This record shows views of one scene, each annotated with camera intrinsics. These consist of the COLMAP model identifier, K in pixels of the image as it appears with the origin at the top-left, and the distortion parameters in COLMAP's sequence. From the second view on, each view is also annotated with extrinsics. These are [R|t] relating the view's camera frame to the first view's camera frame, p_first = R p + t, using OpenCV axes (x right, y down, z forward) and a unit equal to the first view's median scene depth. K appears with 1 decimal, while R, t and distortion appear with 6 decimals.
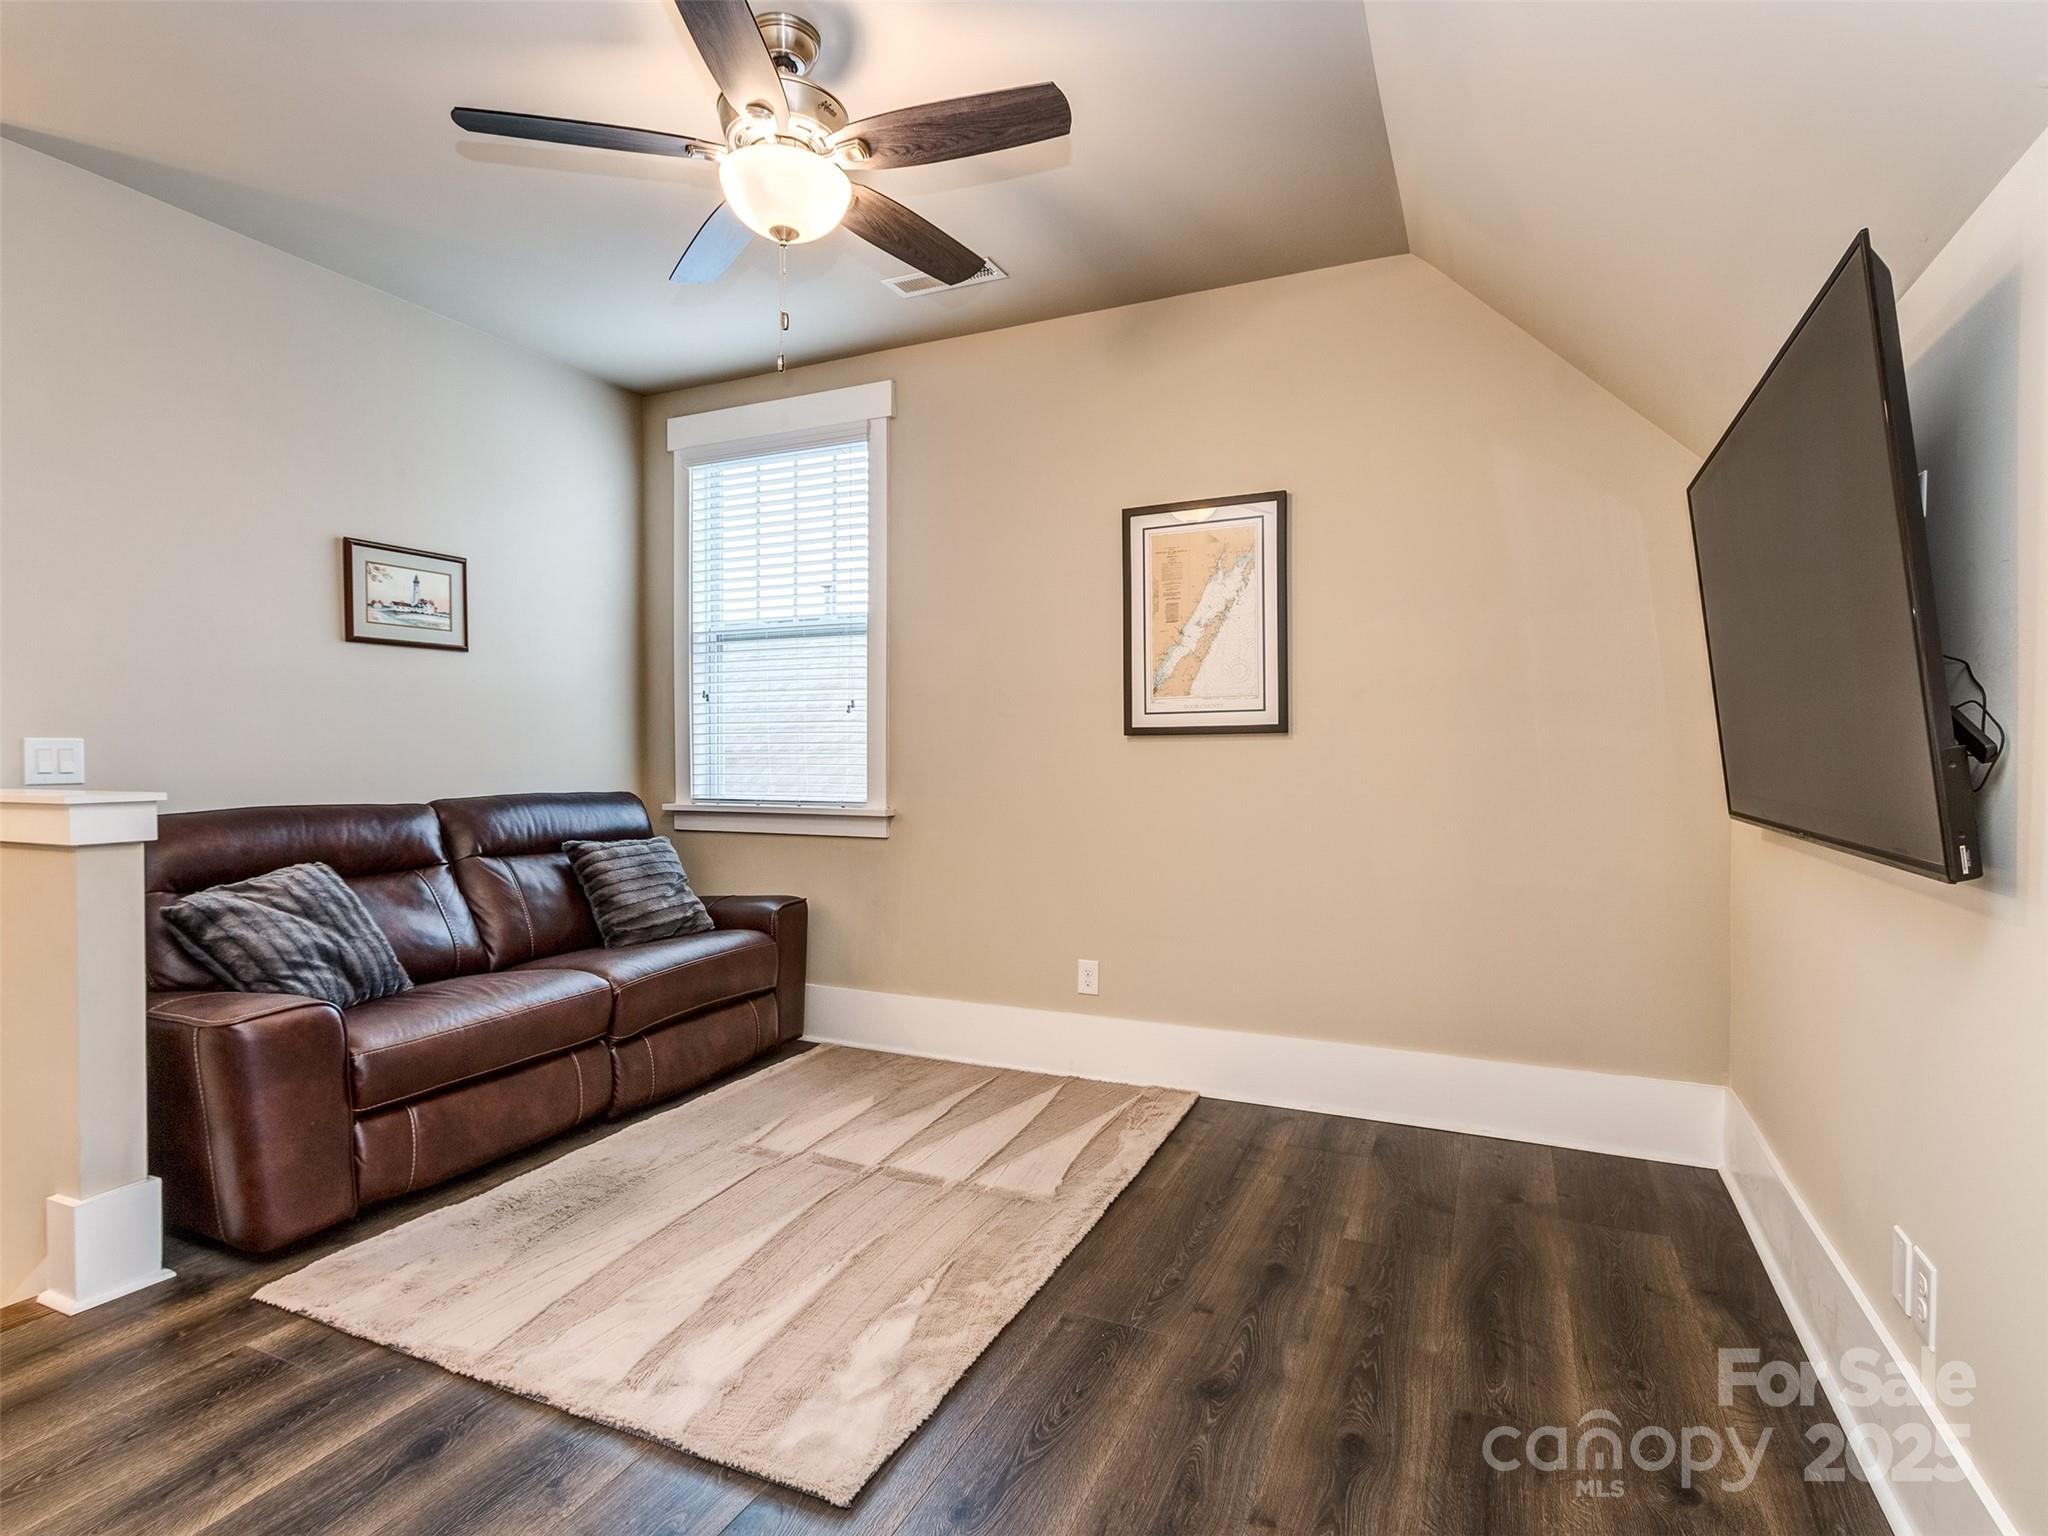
lens RADIAL K [[1042.2, 0, 1011.7], [0, 1042.2, 772.8], [0, 0, 1]] dist [0.003371, -0.002194]
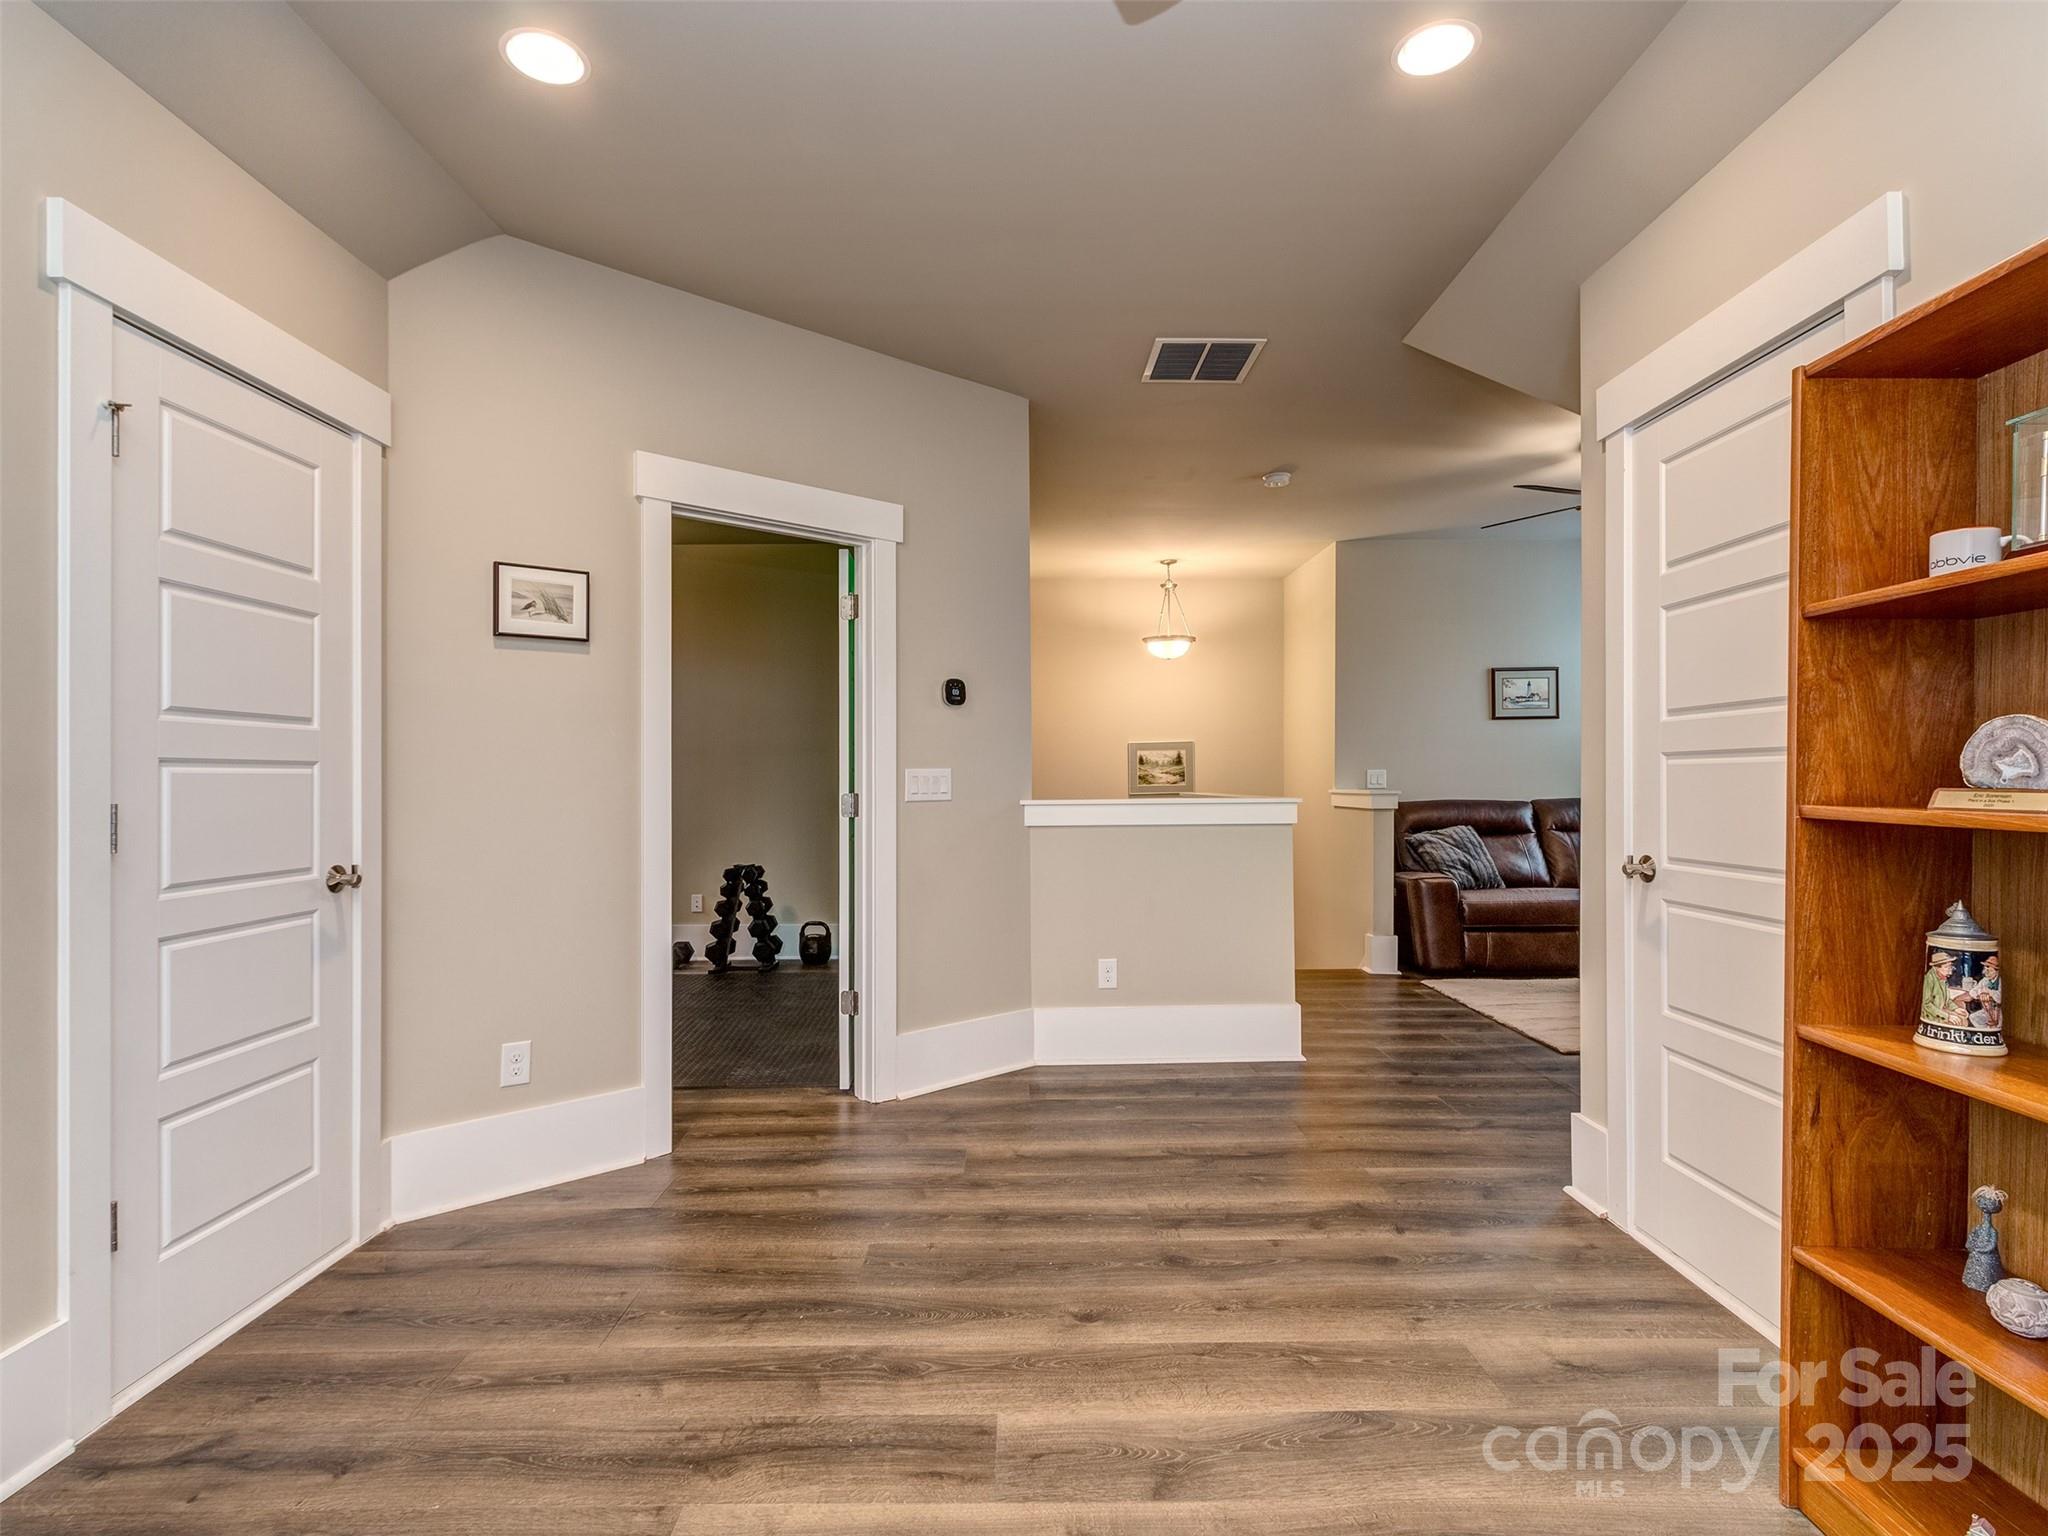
lens RADIAL K [[1042.2, 0, 1011.7], [0, 1042.2, 772.8], [0, 0, 1]] dist [0.003371, -0.002194]
pose [[0.416803, -0.005489, -0.908980, 0.896314], [-0.010914, 0.999879, -0.011043, 0.009763], [0.908931, 0.014524, 0.416693, -0.756924]]
